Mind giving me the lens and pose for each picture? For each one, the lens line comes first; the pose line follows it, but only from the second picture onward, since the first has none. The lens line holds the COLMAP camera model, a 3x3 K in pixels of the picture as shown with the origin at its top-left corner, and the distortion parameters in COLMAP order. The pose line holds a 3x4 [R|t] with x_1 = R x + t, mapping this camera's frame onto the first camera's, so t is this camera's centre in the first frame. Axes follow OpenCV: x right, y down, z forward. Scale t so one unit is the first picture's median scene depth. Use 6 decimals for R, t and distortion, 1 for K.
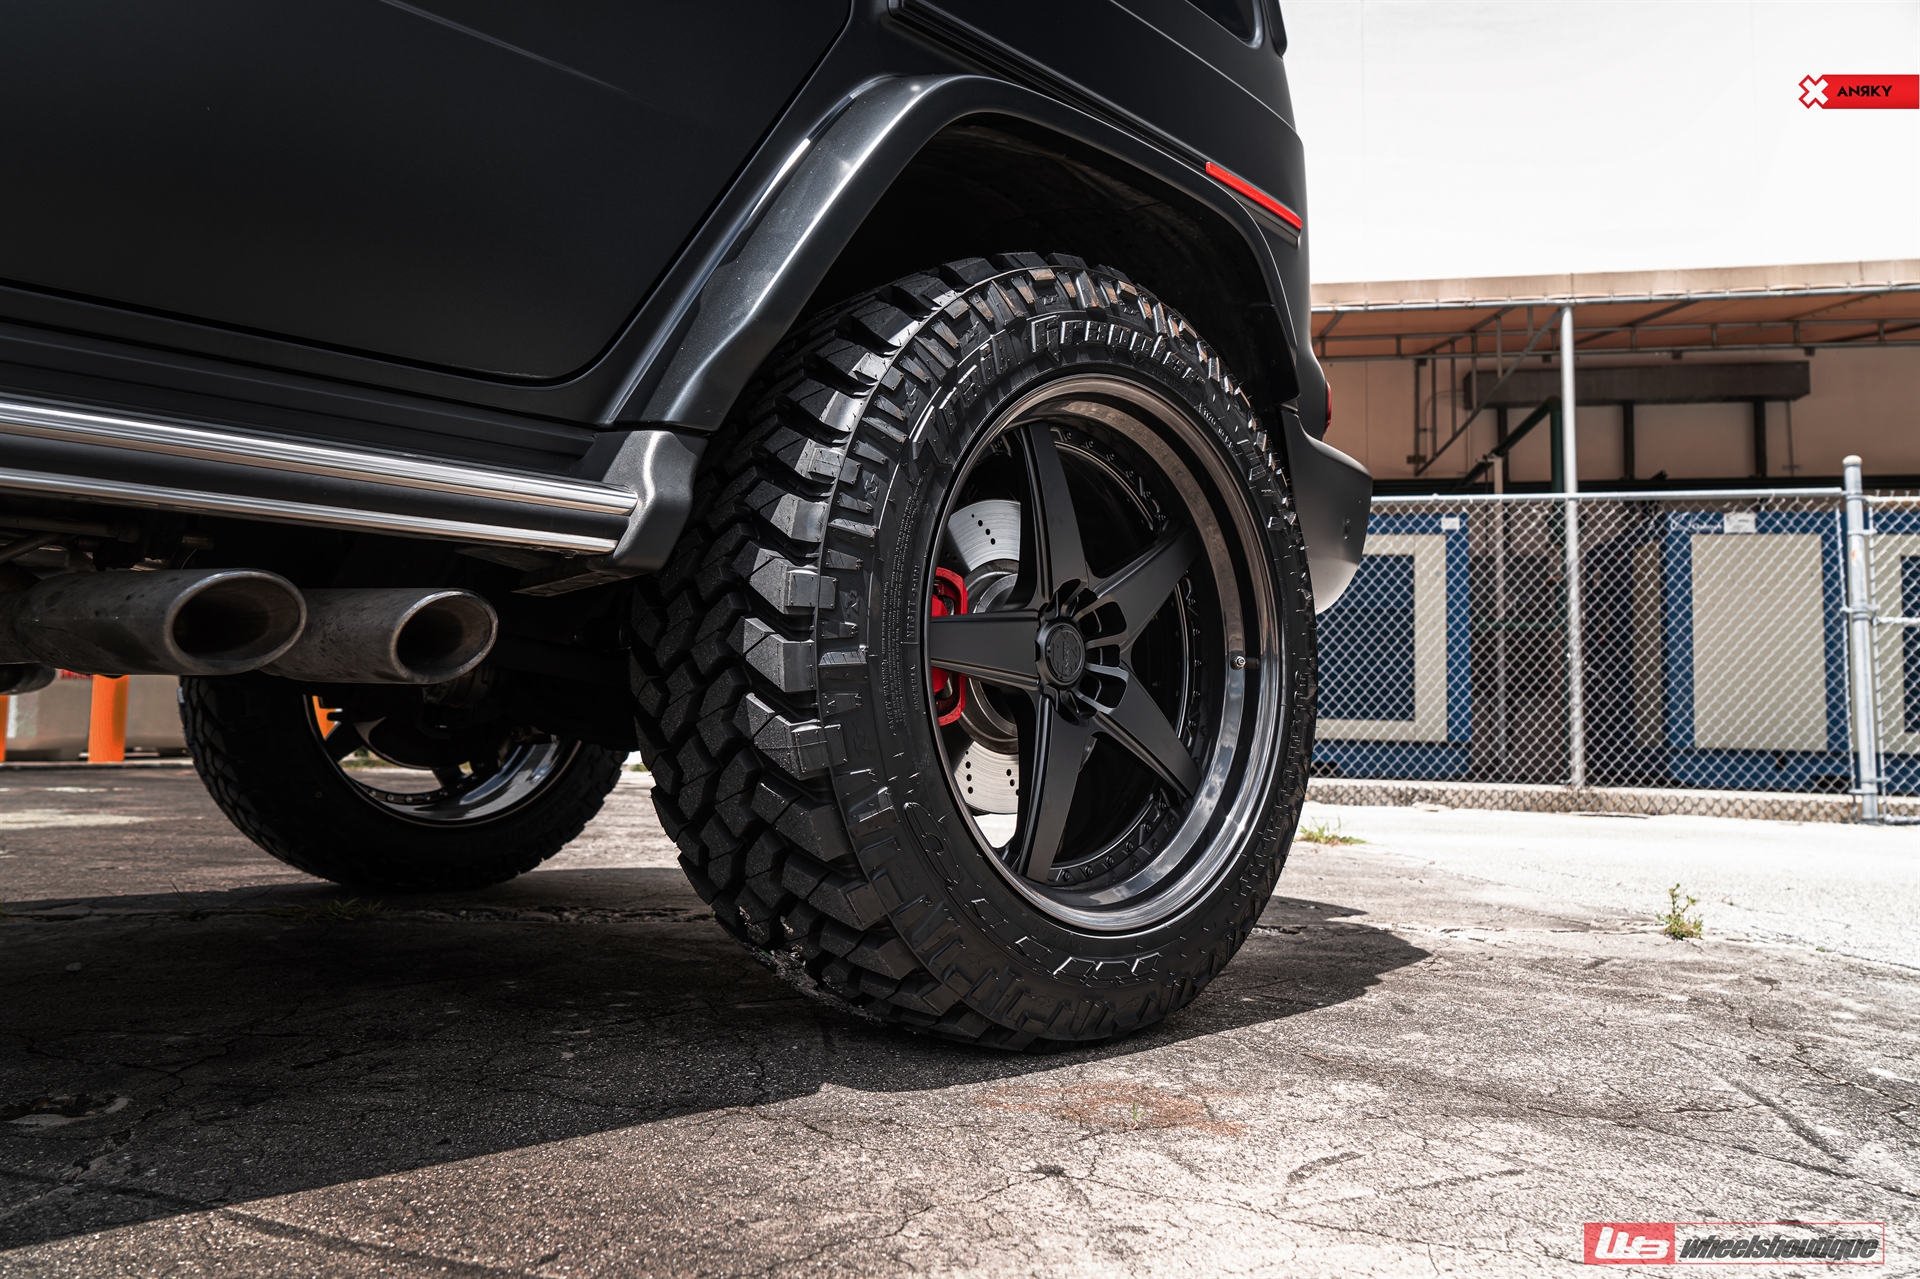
lens RADIAL K [[1298.5, 0, 960.6], [0, 1298.5, 643.6], [0, 0, 1]] dist [0.001694, 0.000329]
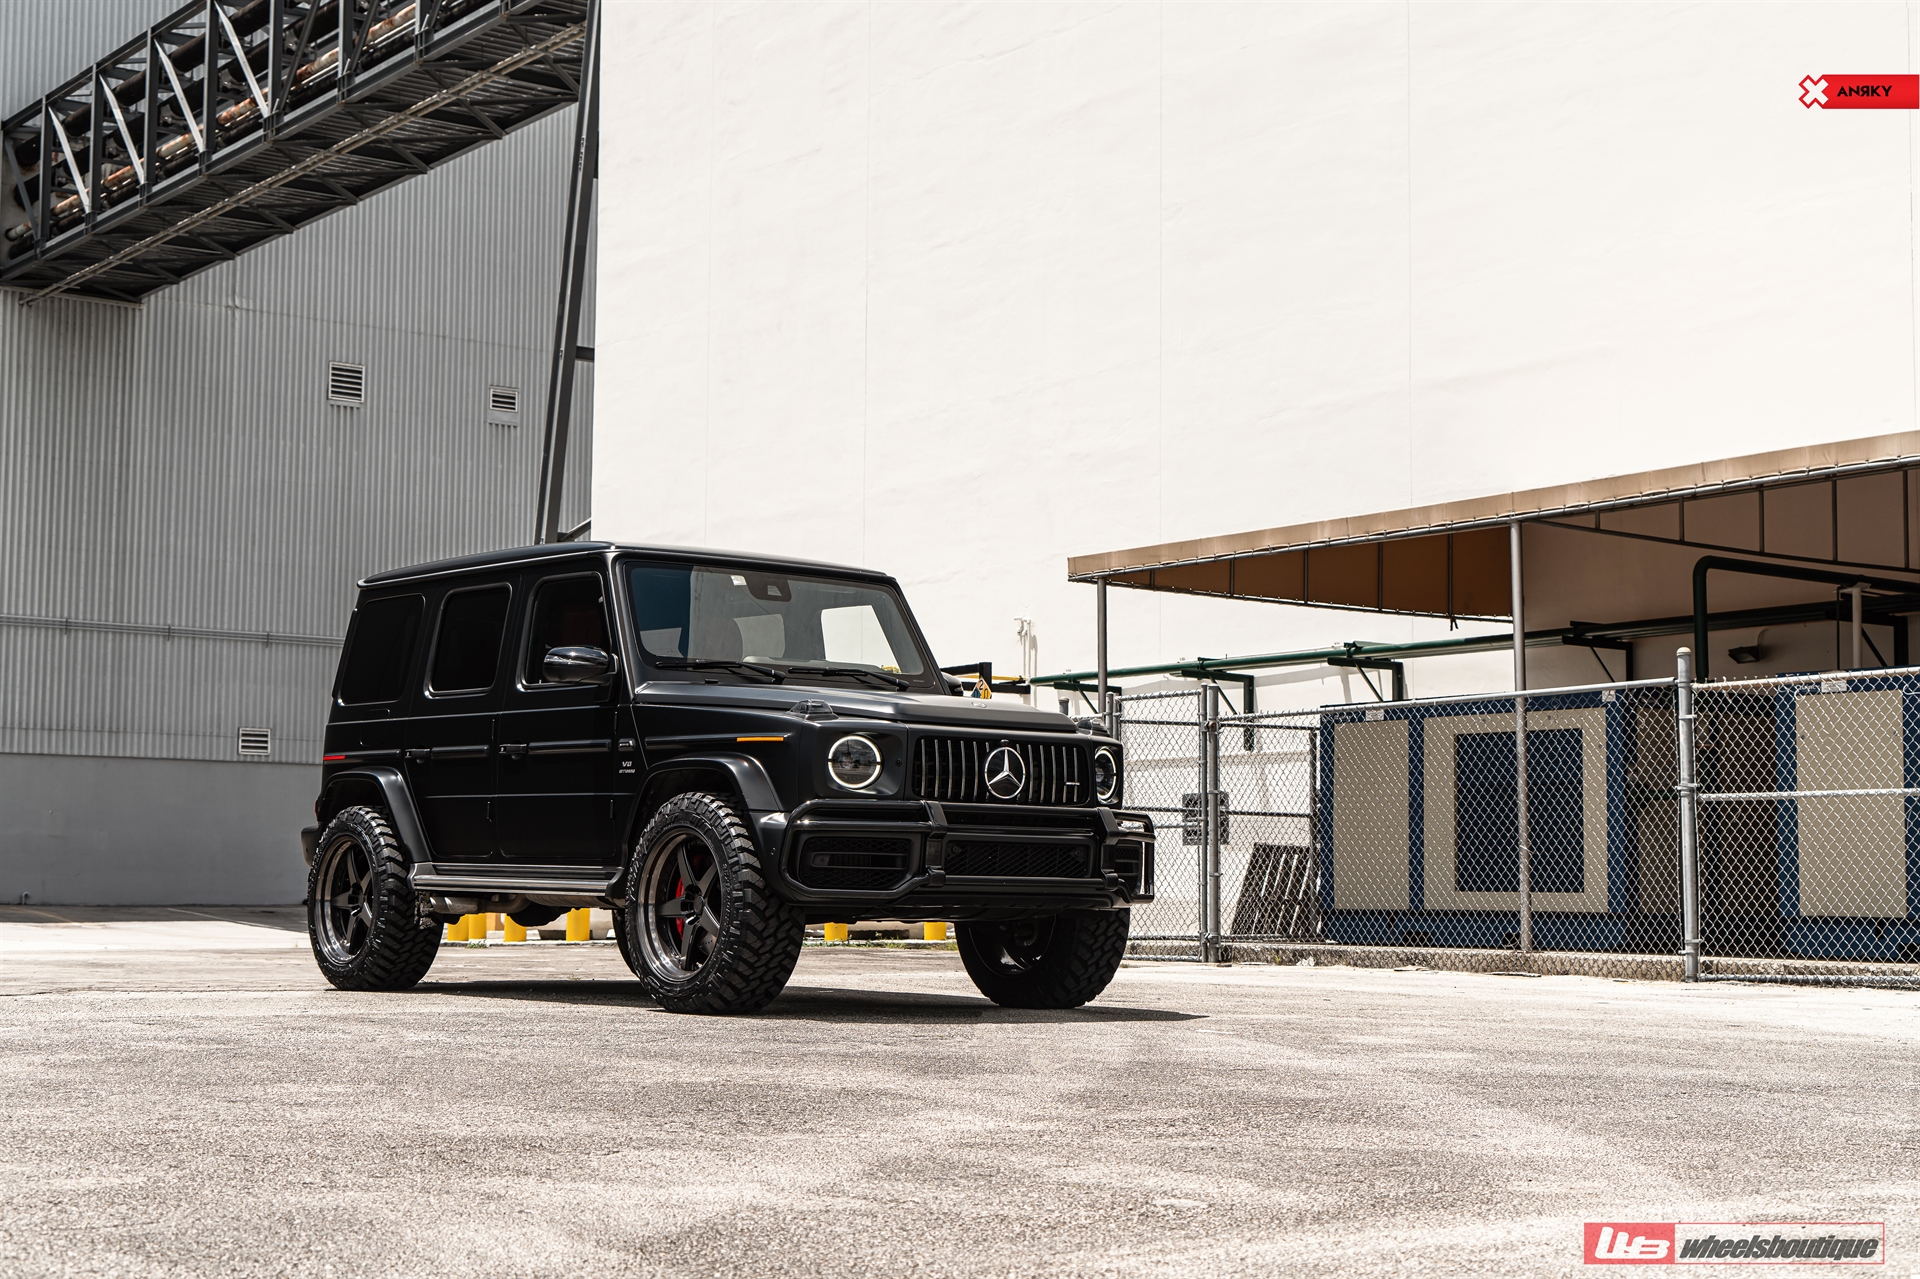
lens RADIAL K [[2912.7, 0, 958.6], [0, 2912.7, 636.1], [0, 0, 1]] dist [-0.031395, 0.000000]
pose [[0.714429, -0.078706, -0.695267, 1.867051], [0.054433, 0.996894, -0.056918, -0.044848], [0.697588, 0.002819, 0.716494, -1.134772]]
